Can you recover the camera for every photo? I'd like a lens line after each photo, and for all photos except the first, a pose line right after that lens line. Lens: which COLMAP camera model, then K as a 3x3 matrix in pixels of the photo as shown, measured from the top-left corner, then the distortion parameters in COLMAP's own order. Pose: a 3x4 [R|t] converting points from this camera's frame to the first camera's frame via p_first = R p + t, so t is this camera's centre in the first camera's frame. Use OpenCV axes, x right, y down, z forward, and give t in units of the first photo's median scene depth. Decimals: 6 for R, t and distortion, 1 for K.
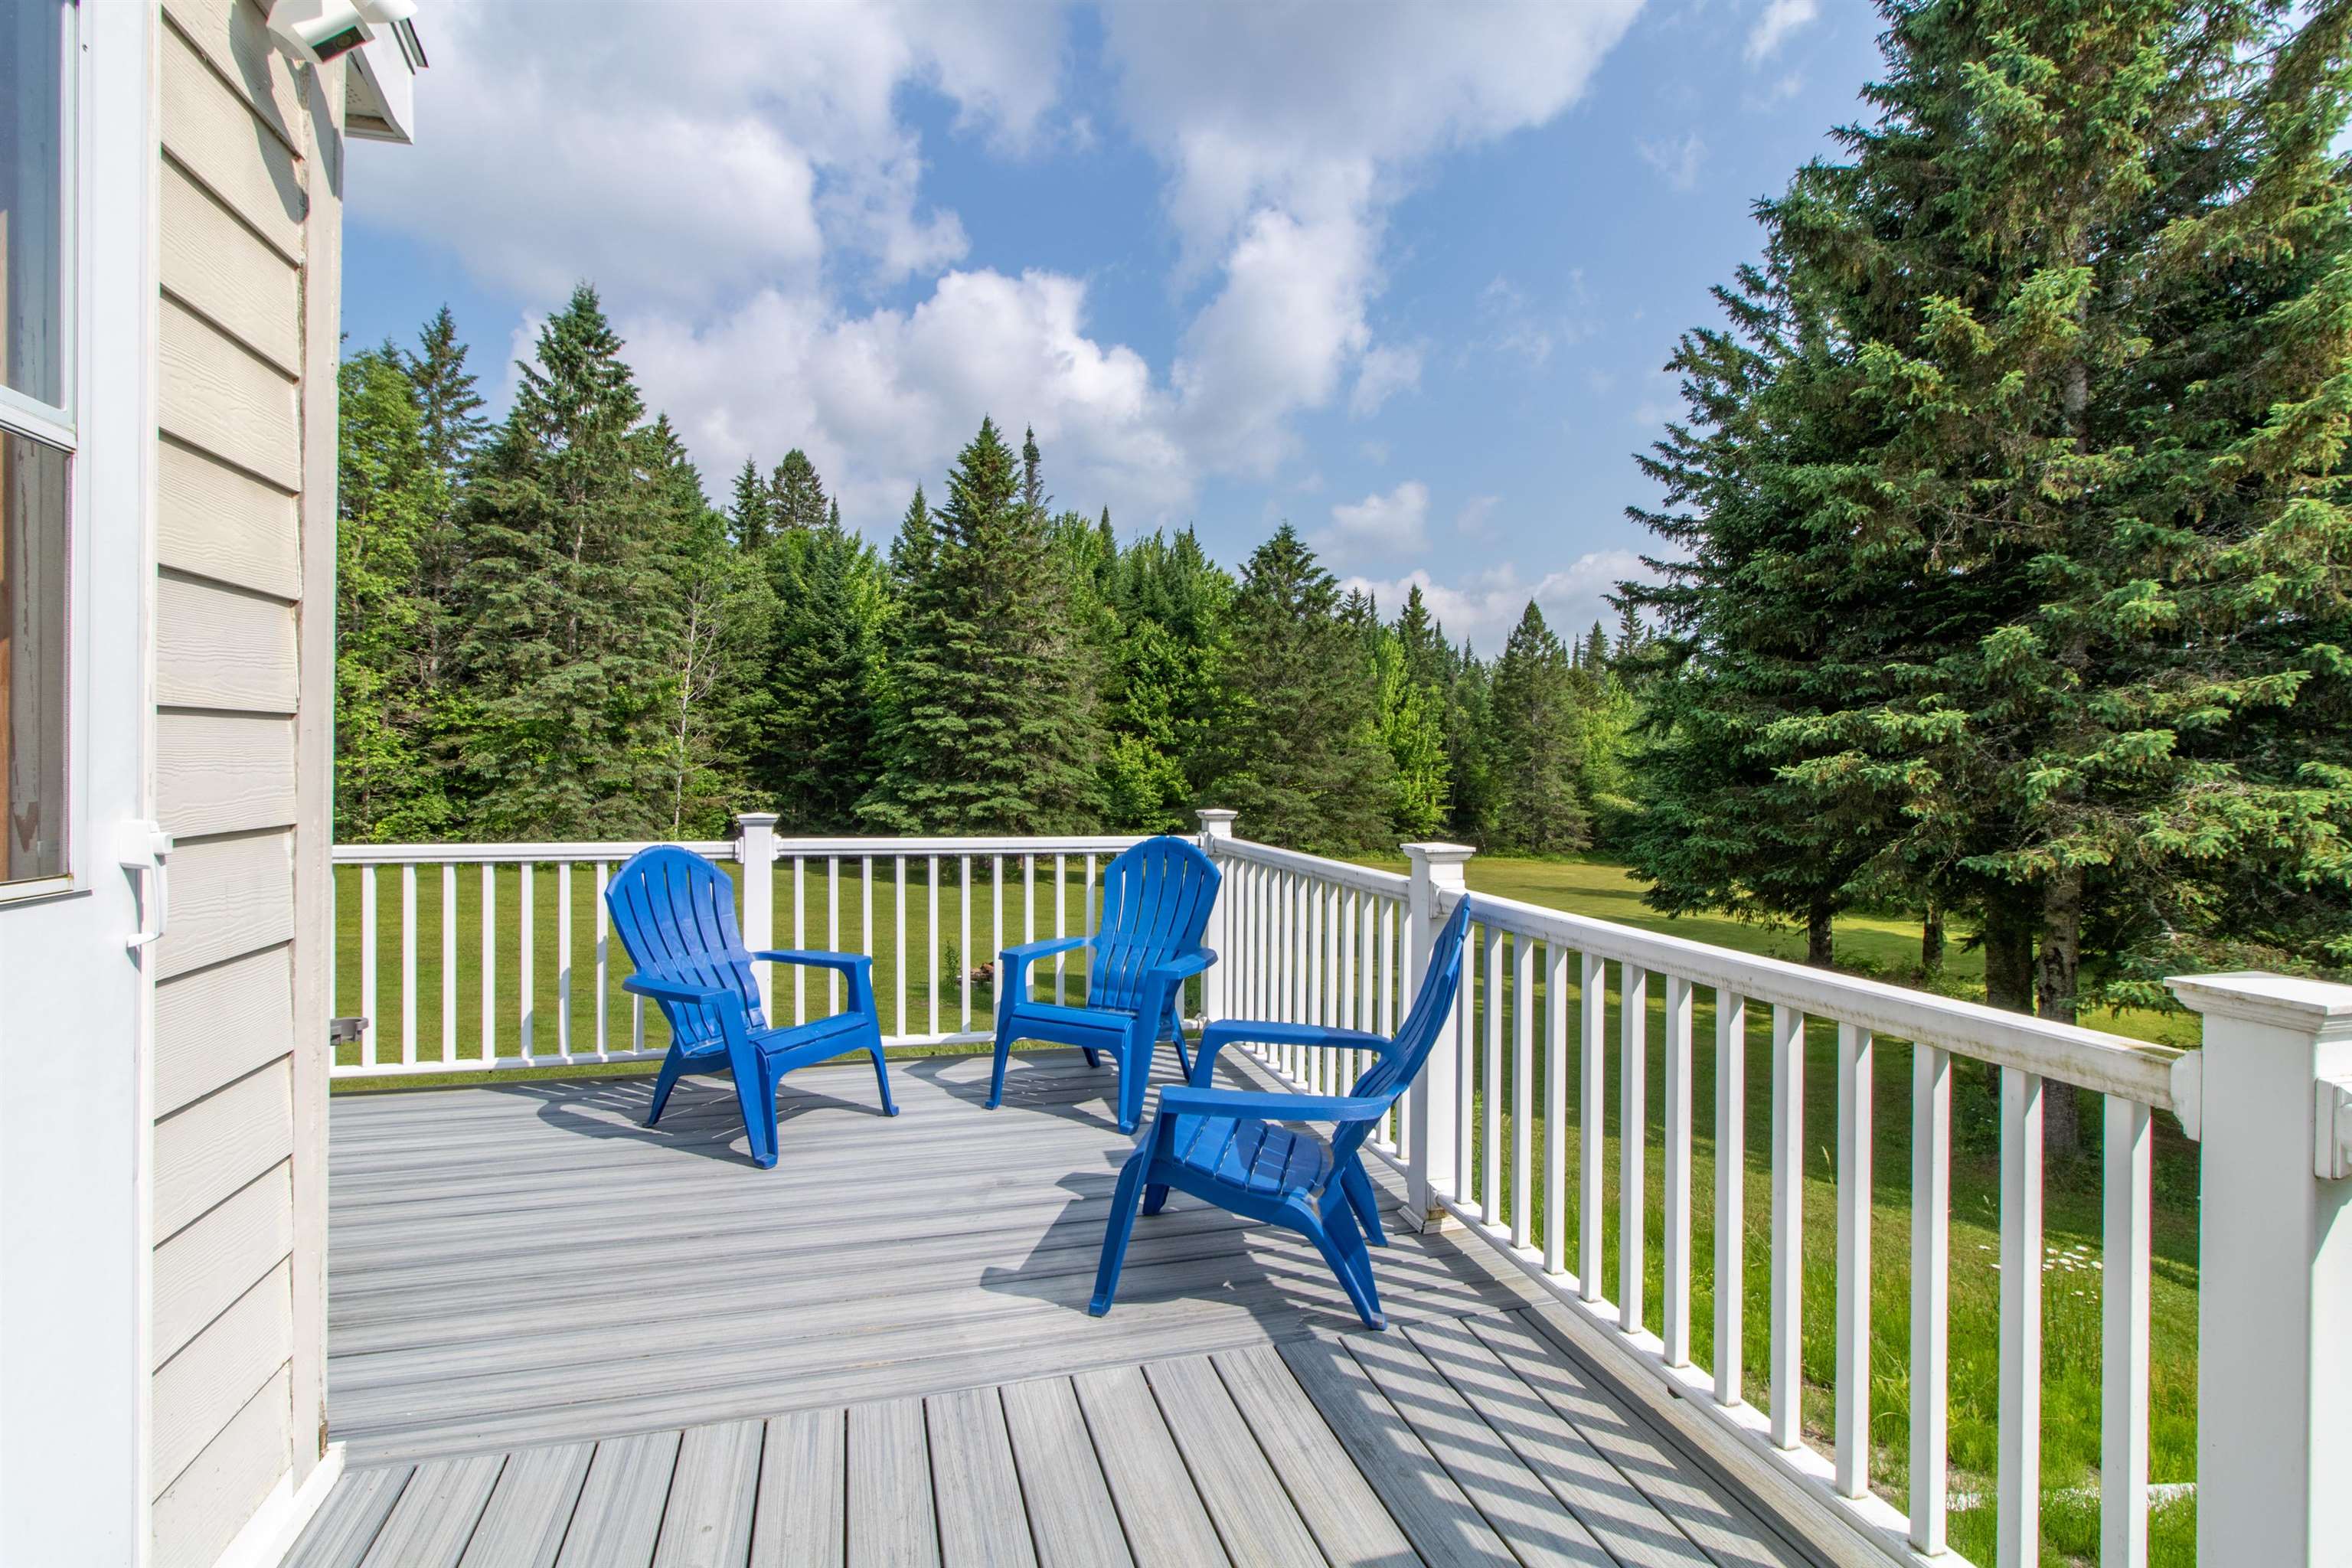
lens RADIAL K [[1085.0, 0, 1142.7], [0, 1085.0, 746.2], [0, 0, 1]] dist [-0.000353, -0.000017]
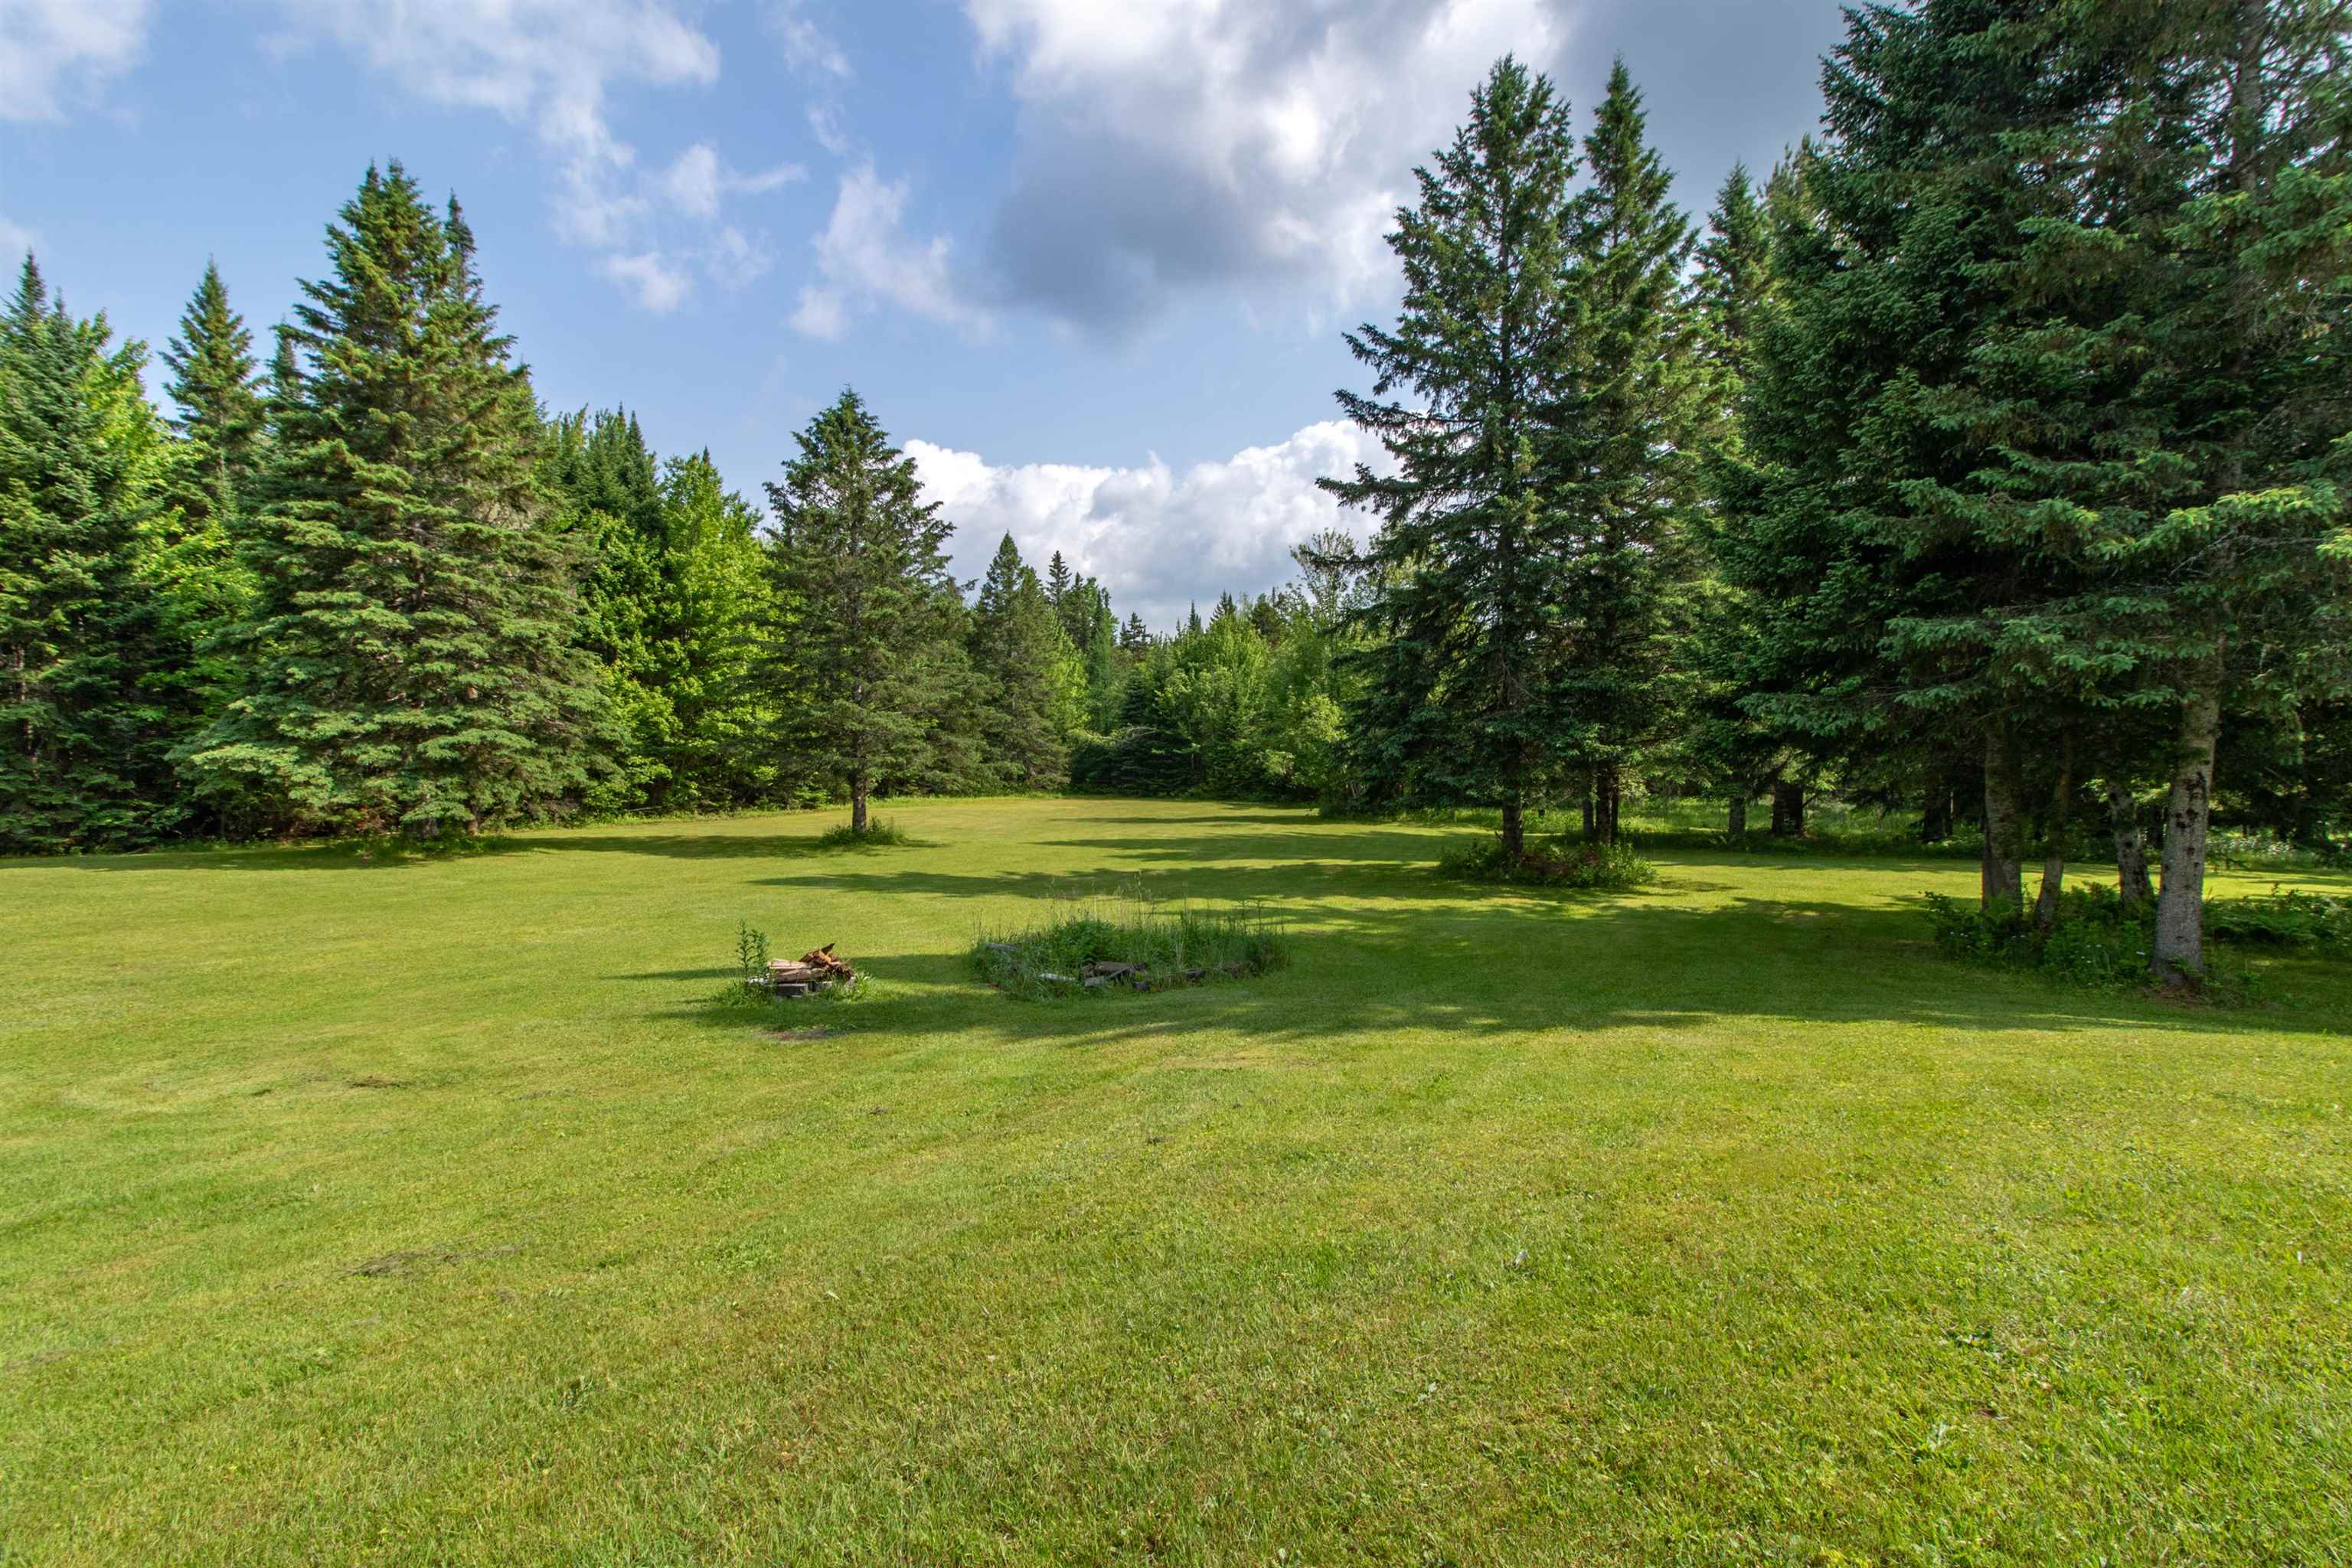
lens RADIAL K [[1094.1, 0, 1194.1], [0, 1094.1, 769.7], [0, 0, 1]] dist [-0.001027, 0.000173]
pose [[0.834467, -0.044292, 0.549274, -0.131593], [0.007868, 0.997621, 0.068492, 0.028591], [-0.551001, -0.052833, 0.832830, 0.179415]]
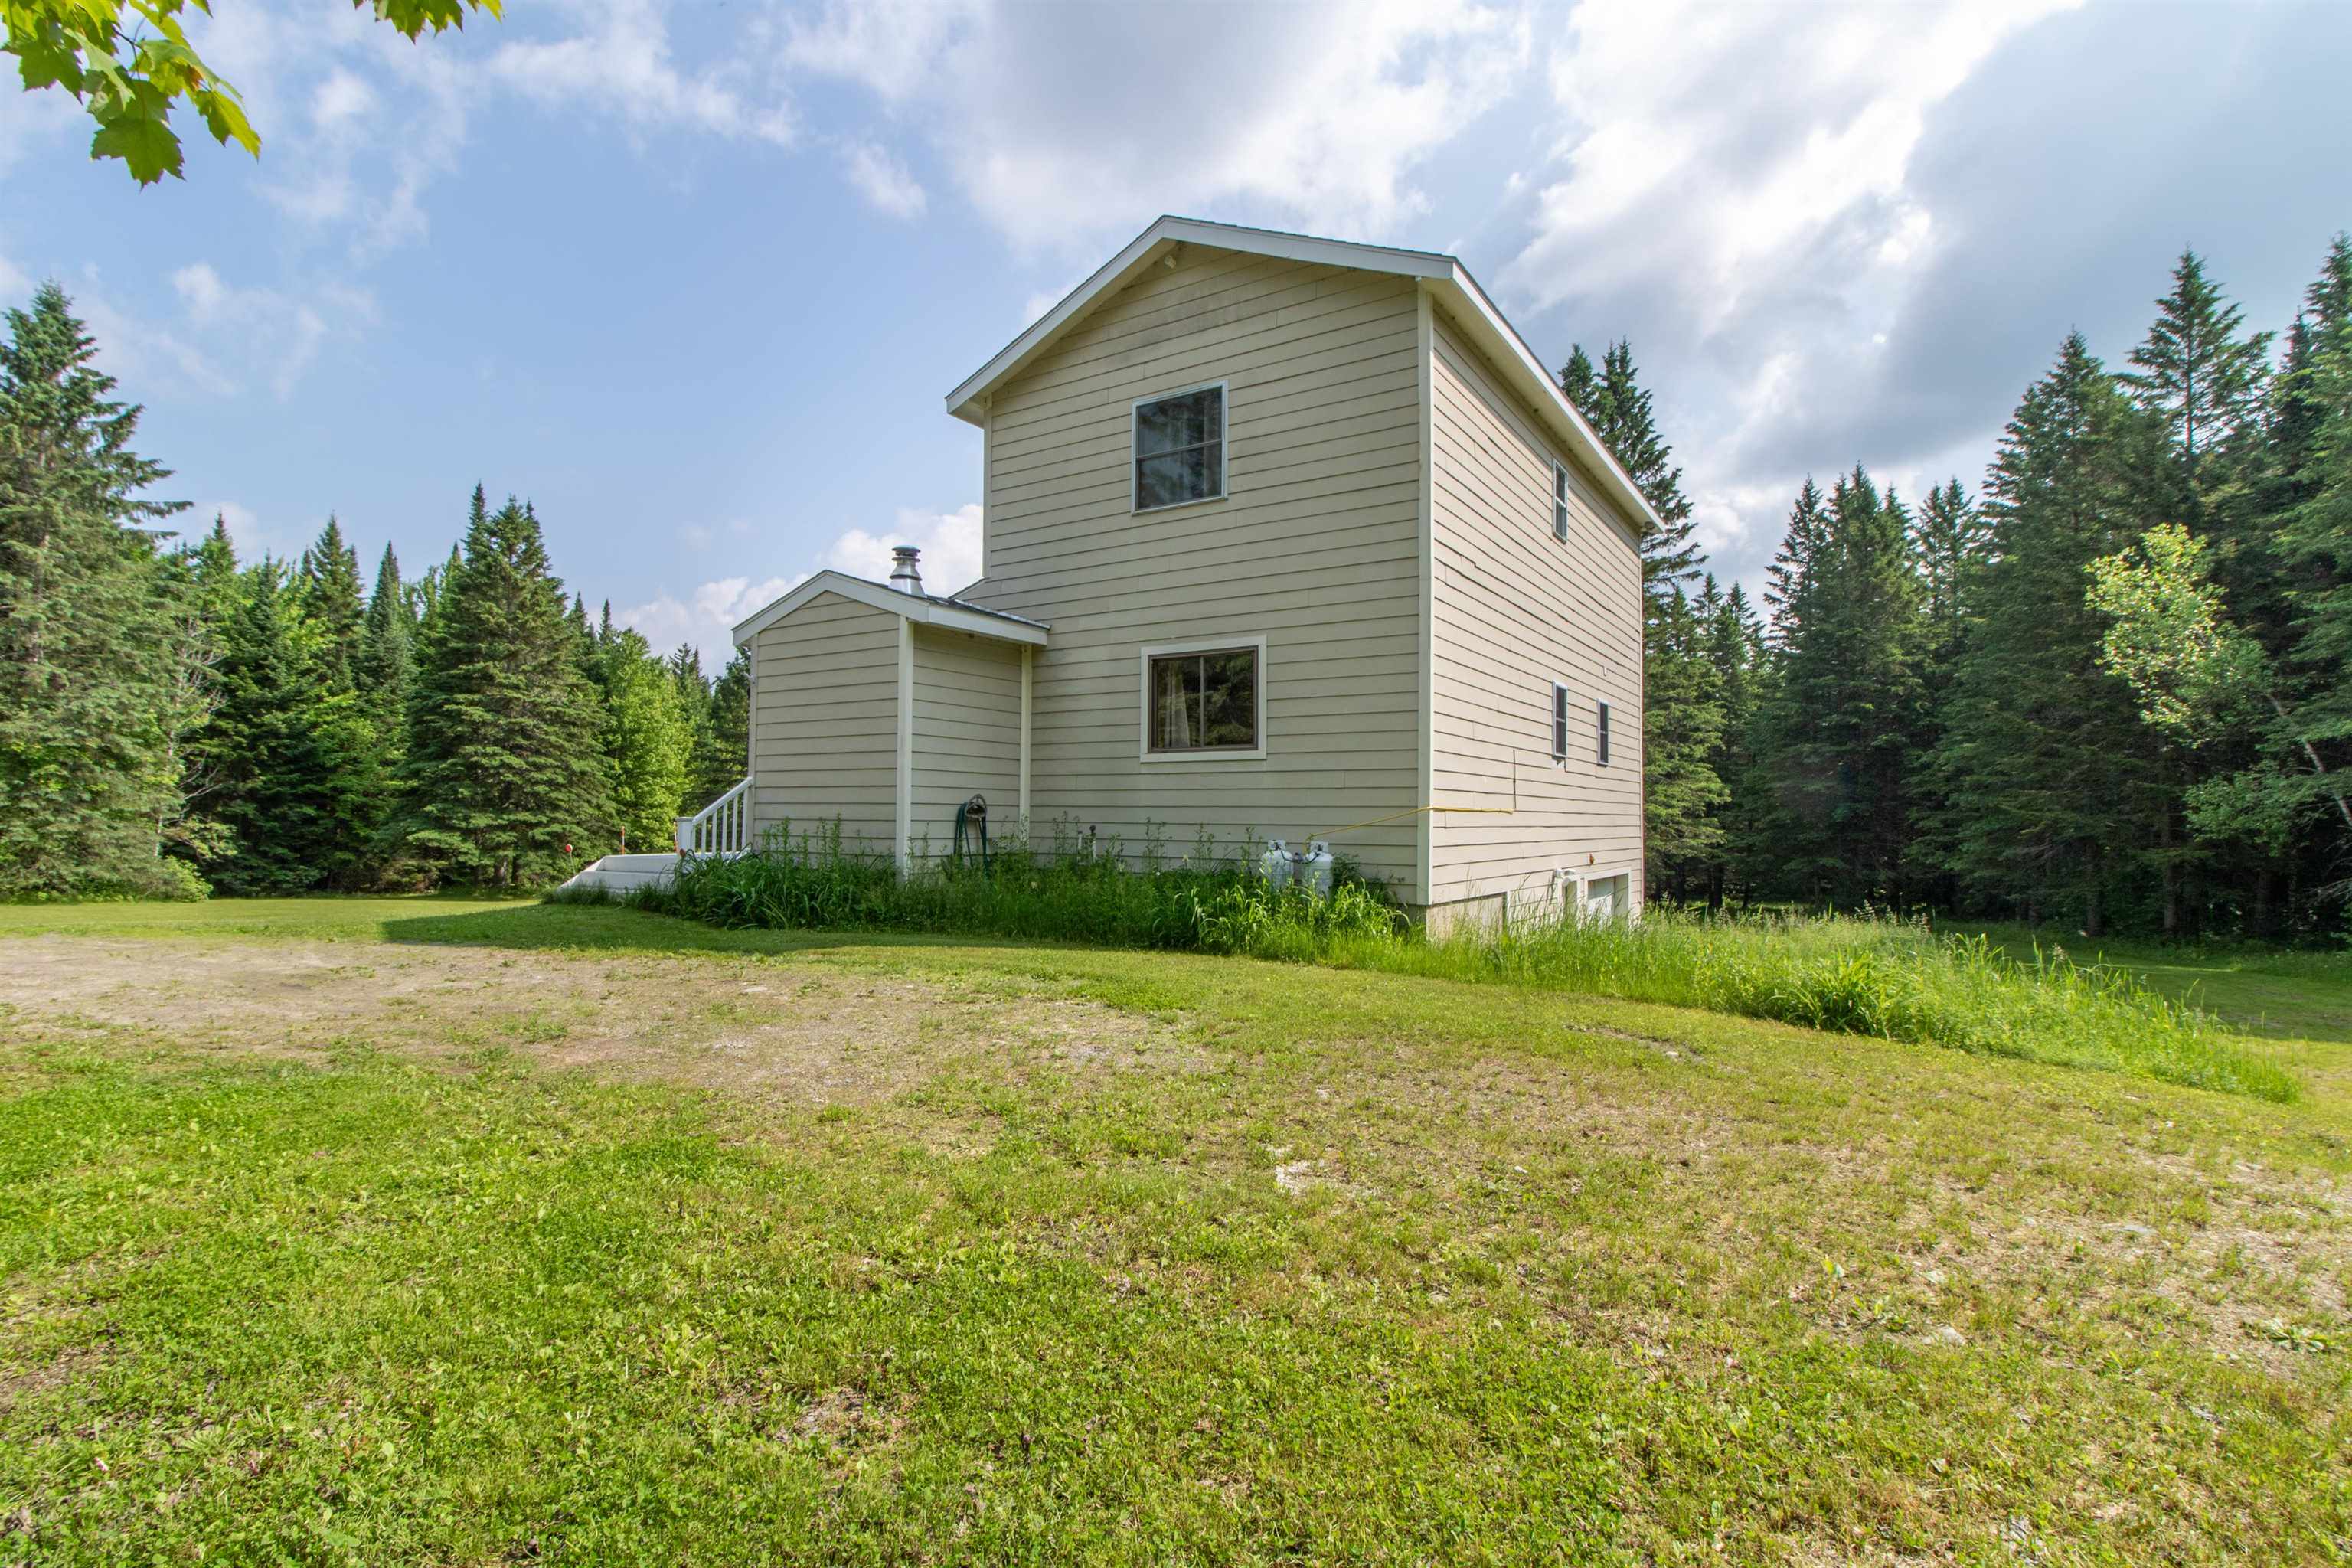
lens RADIAL K [[1027.6, 0, 1176.0], [0, 1027.6, 784.0], [0, 0, 1]] dist [0.001056, 0.000100]
pose [[0.739322, 0.014997, 0.673185, -0.388549], [-0.010115, 0.999886, -0.011167, 0.008597], [-0.673276, 0.001447, 0.739390, -0.299948]]
